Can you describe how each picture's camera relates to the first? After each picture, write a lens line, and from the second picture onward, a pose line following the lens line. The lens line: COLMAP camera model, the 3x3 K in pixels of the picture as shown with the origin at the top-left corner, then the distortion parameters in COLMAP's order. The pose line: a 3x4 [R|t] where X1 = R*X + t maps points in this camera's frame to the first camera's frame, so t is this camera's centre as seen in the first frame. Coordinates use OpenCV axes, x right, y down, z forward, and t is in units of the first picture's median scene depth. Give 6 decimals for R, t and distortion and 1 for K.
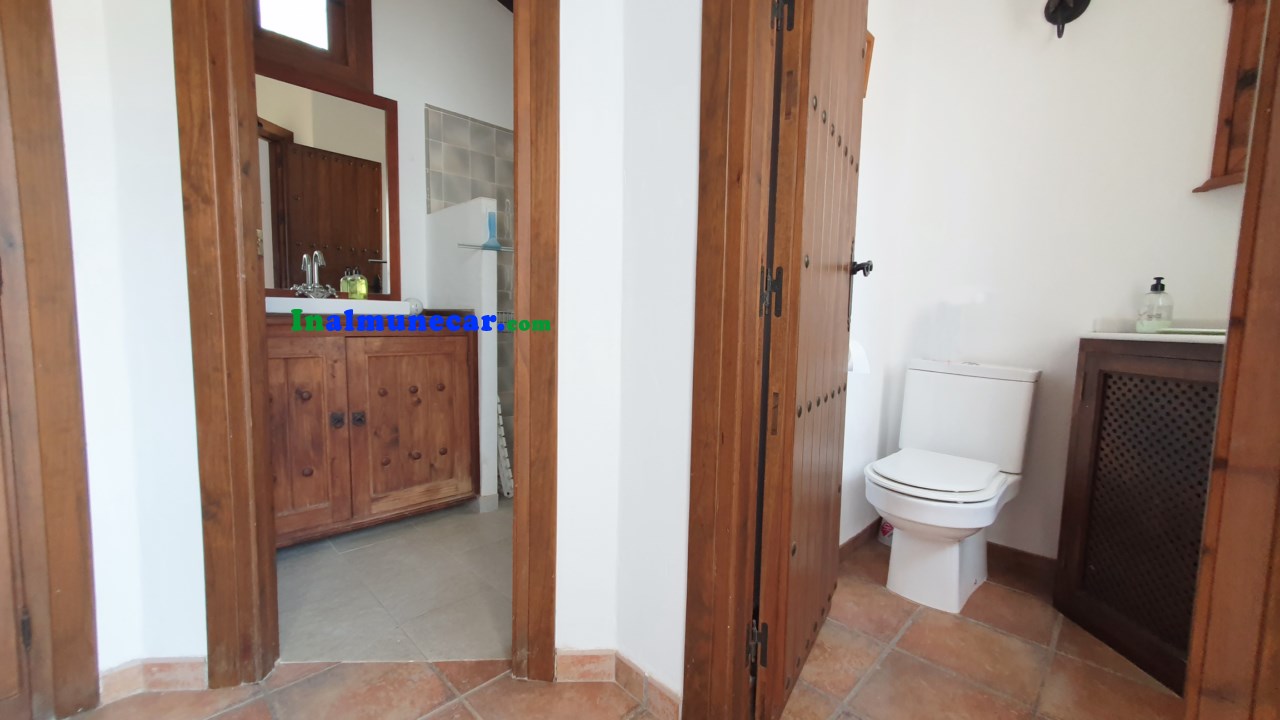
lens RADIAL K [[512.1, 0, 642.1], [0, 512.1, 362.5], [0, 0, 1]] dist [0.009375, -0.000640]
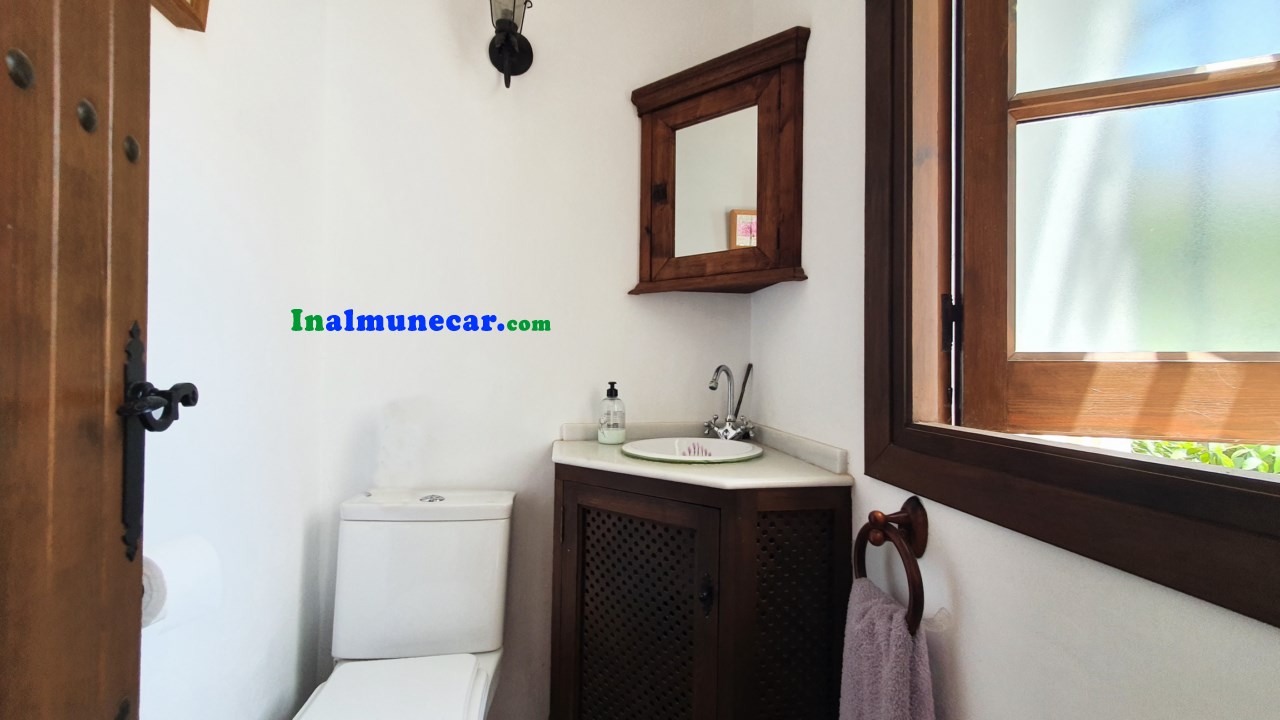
lens RADIAL K [[512.1, 0, 642.1], [0, 512.1, 362.5], [0, 0, 1]] dist [0.009375, -0.000640]
pose [[0.591334, -0.005758, 0.806406, 0.307304], [0.075399, 0.995989, -0.048178, -0.156608], [-0.802894, 0.089292, 0.589396, 0.432071]]
